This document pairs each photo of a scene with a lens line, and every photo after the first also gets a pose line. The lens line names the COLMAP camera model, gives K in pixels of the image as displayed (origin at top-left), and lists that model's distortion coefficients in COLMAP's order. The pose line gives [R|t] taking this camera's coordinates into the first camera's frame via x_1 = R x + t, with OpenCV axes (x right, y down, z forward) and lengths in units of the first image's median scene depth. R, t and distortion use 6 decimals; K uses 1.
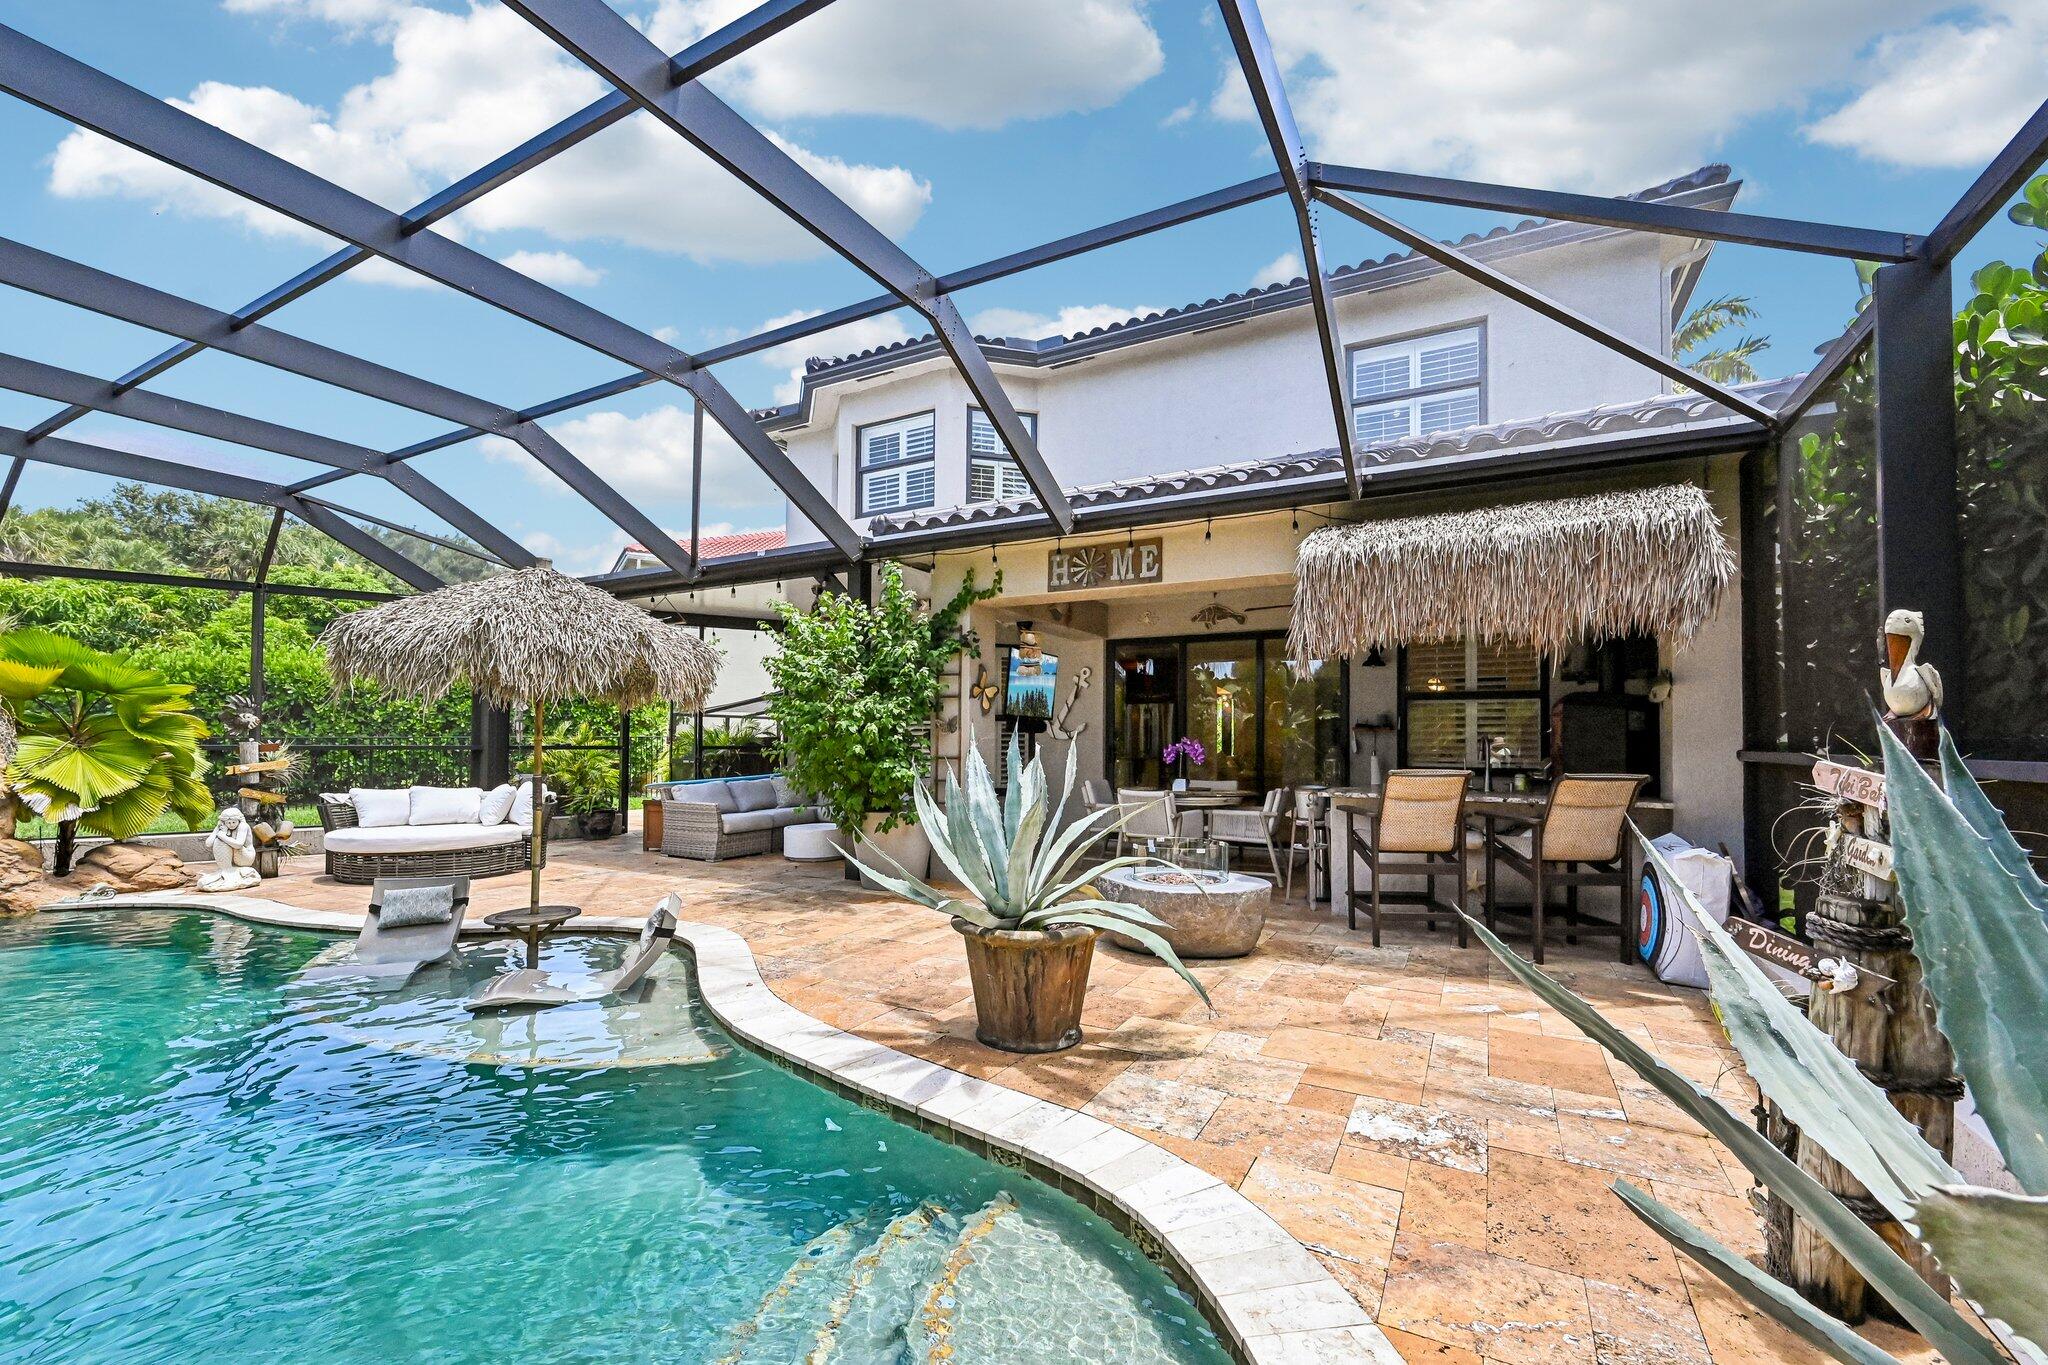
lens RADIAL K [[846.4, 0, 1019.4], [0, 846.4, 715.0], [0, 0, 1]] dist [-0.001164, 0.000050]
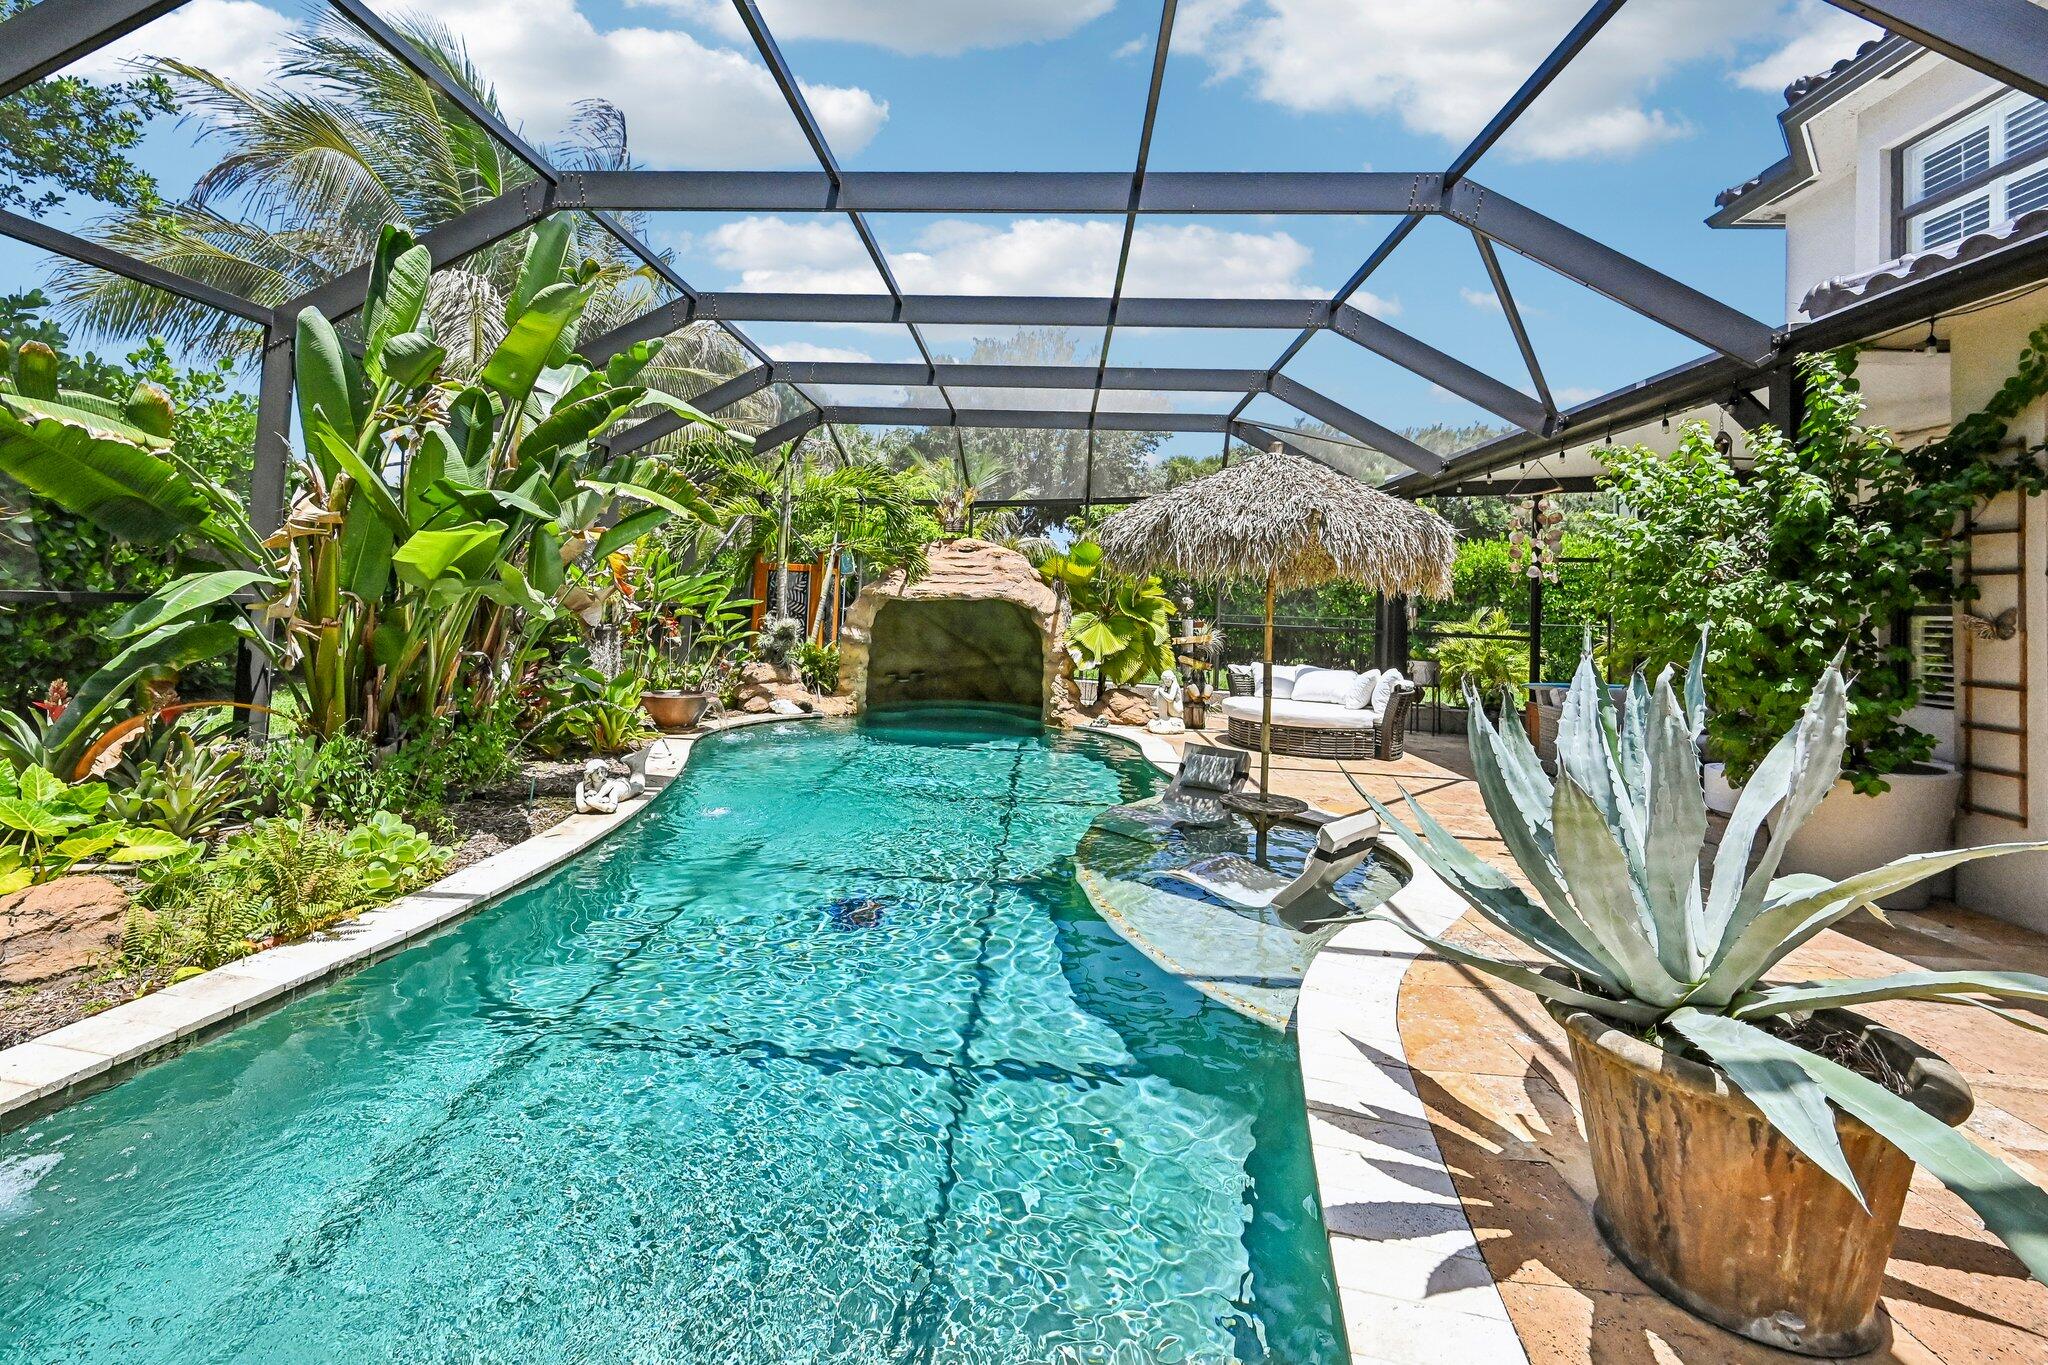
lens RADIAL K [[854.6, 0, 999.4], [0, 854.6, 559.2], [0, 0, 1]] dist [-0.001750, -0.000117]
pose [[0.421911, -0.036431, -0.905905, 0.142434], [-0.005908, 0.999061, -0.042929, -0.002399], [0.906618, 0.023464, 0.421299, 0.195827]]
